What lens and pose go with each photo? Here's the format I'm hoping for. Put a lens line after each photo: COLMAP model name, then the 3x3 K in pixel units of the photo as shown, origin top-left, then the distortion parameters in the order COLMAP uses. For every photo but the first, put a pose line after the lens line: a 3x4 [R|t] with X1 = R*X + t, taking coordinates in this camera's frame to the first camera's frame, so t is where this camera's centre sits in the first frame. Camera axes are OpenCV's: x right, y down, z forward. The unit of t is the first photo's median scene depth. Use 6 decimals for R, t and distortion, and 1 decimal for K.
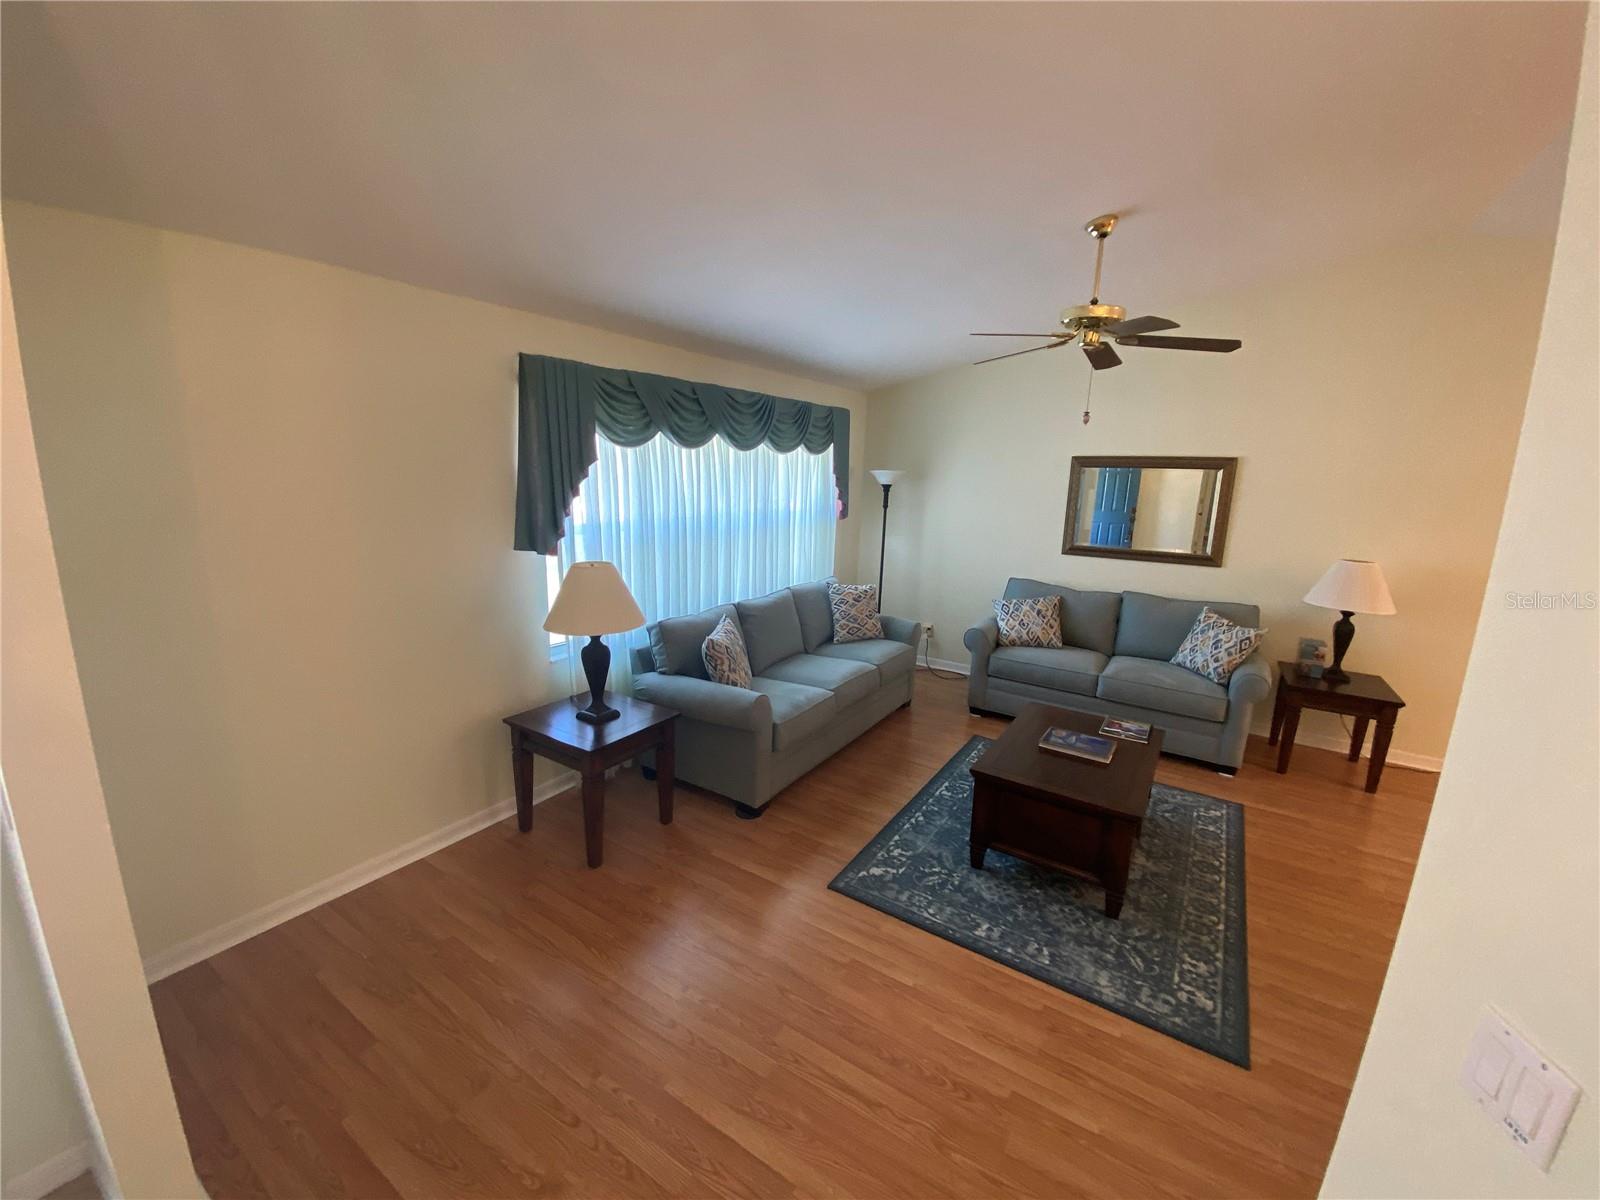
lens RADIAL K [[647.6, 0, 795.7], [0, 647.6, 597.9], [0, 0, 1]] dist [0.040220, -0.033574]
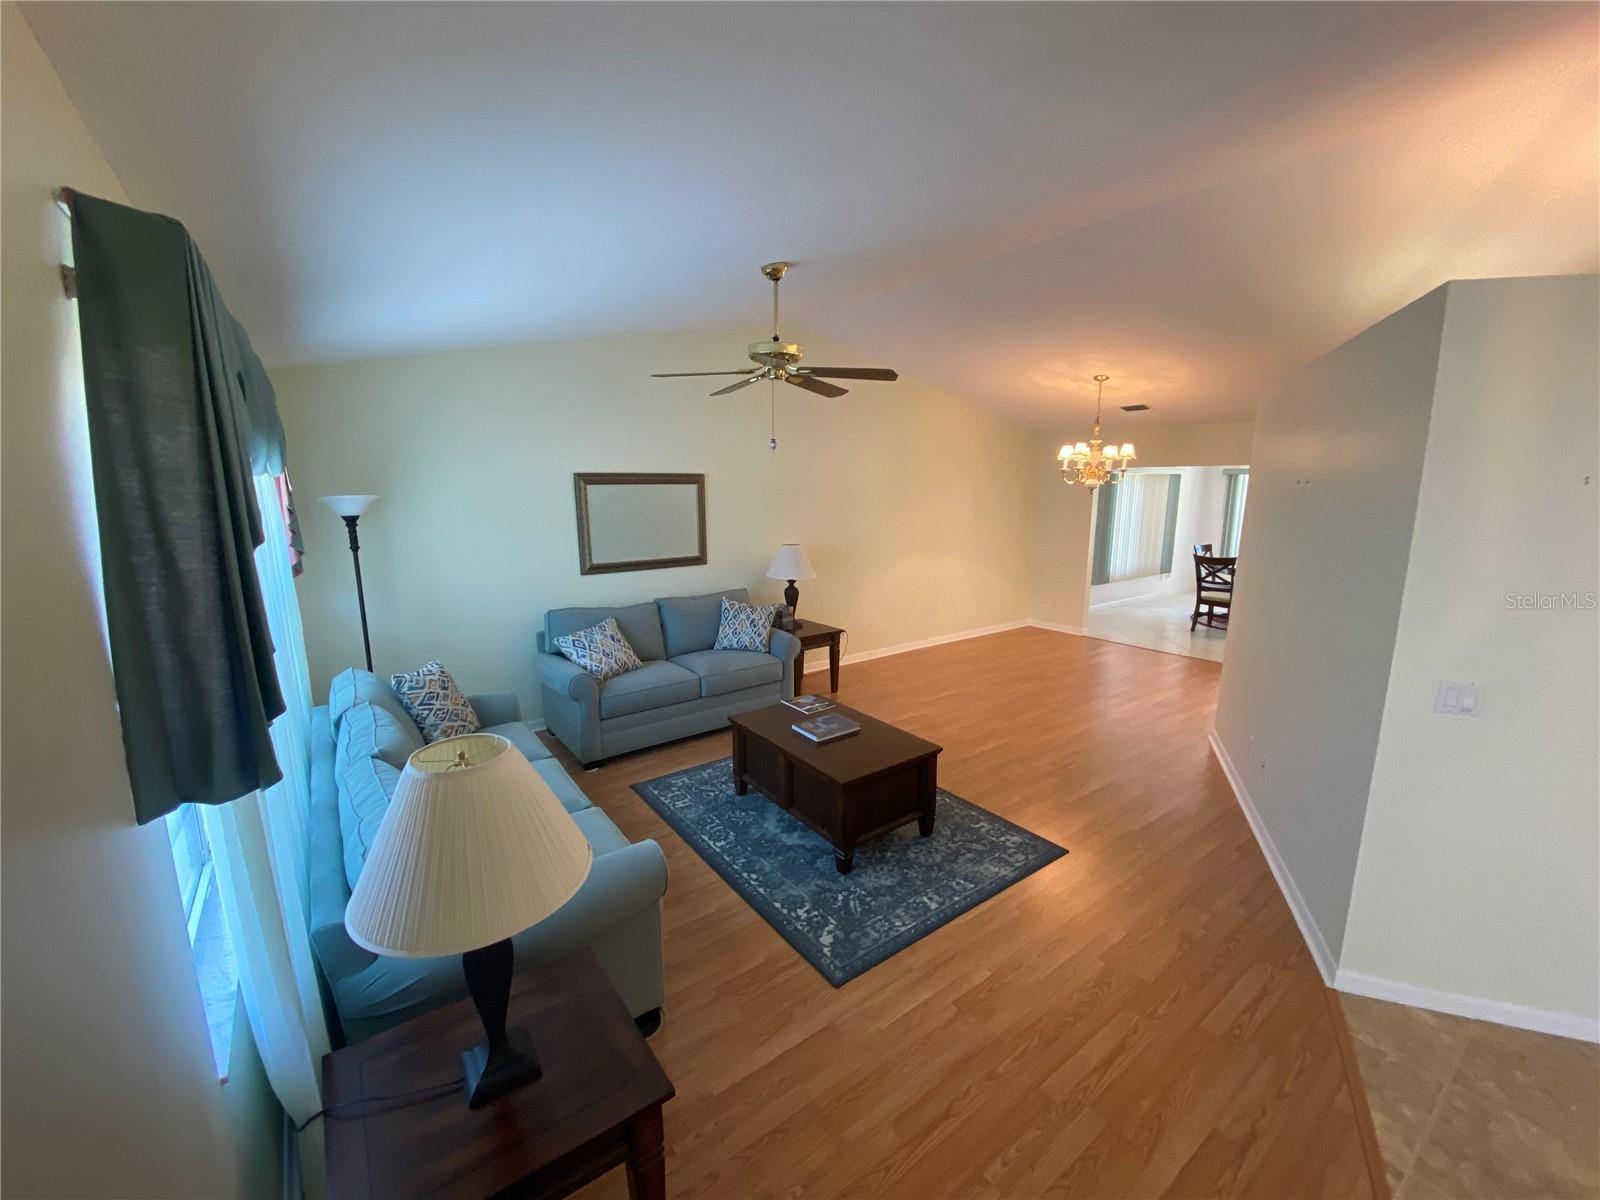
lens RADIAL K [[650.8, 0, 813.1], [0, 650.8, 585.8], [0, 0, 1]] dist [0.064070, -0.047592]
pose [[0.337054, -0.176734, 0.924748, -0.464784], [0.198239, 0.973525, 0.113802, -0.120107], [-0.920378, 0.144964, 0.363166, 0.443478]]
